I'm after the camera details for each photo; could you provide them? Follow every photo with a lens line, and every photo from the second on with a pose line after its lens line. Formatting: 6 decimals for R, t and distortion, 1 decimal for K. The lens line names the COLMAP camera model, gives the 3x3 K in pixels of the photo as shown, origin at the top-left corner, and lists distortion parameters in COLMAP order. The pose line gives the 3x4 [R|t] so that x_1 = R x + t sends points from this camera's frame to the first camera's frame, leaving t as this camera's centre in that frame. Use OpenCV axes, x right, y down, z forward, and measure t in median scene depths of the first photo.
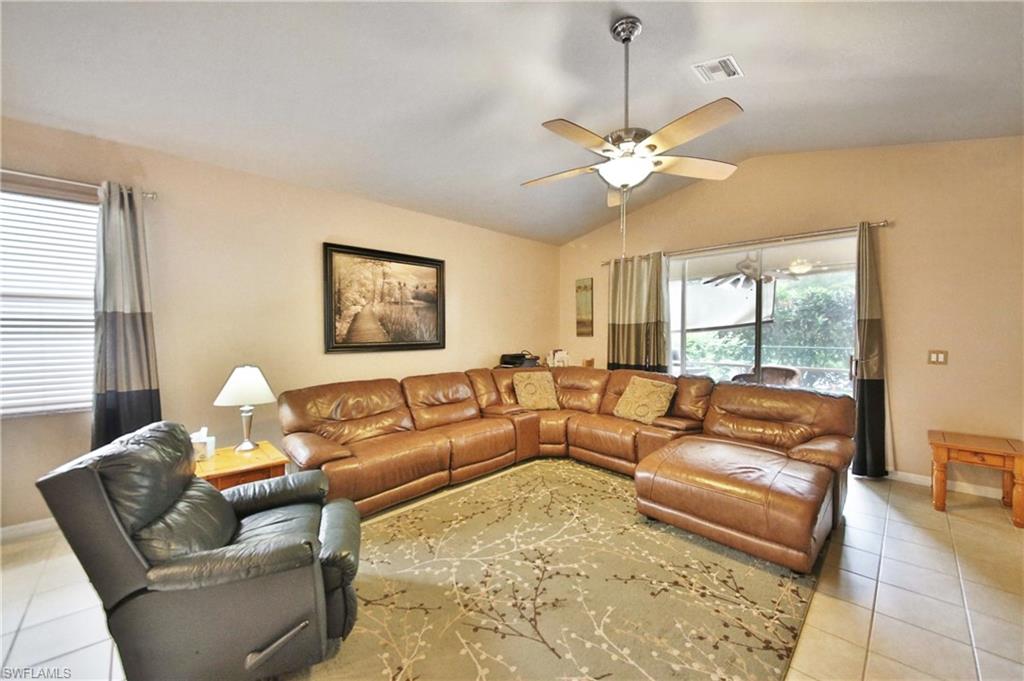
lens RADIAL K [[390.5, 0, 512.0], [0, 390.5, 340.5], [0, 0, 1]] dist [0.047012, -0.038220]
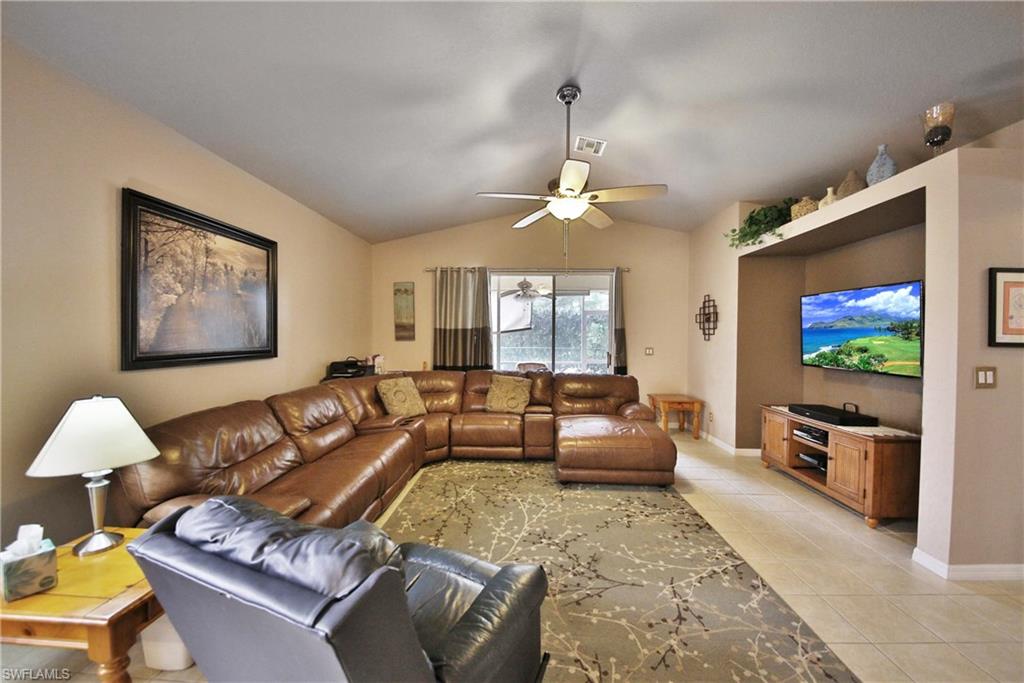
lens RADIAL K [[390.5, 0, 512.0], [0, 390.5, 341.5], [0, 0, 1]] dist [0.047012, -0.038220]
pose [[0.717695, -0.006281, 0.696330, -0.463486], [0.011677, 0.999927, -0.003015, -0.002517], [-0.696260, 0.010295, 0.717716, 0.151000]]
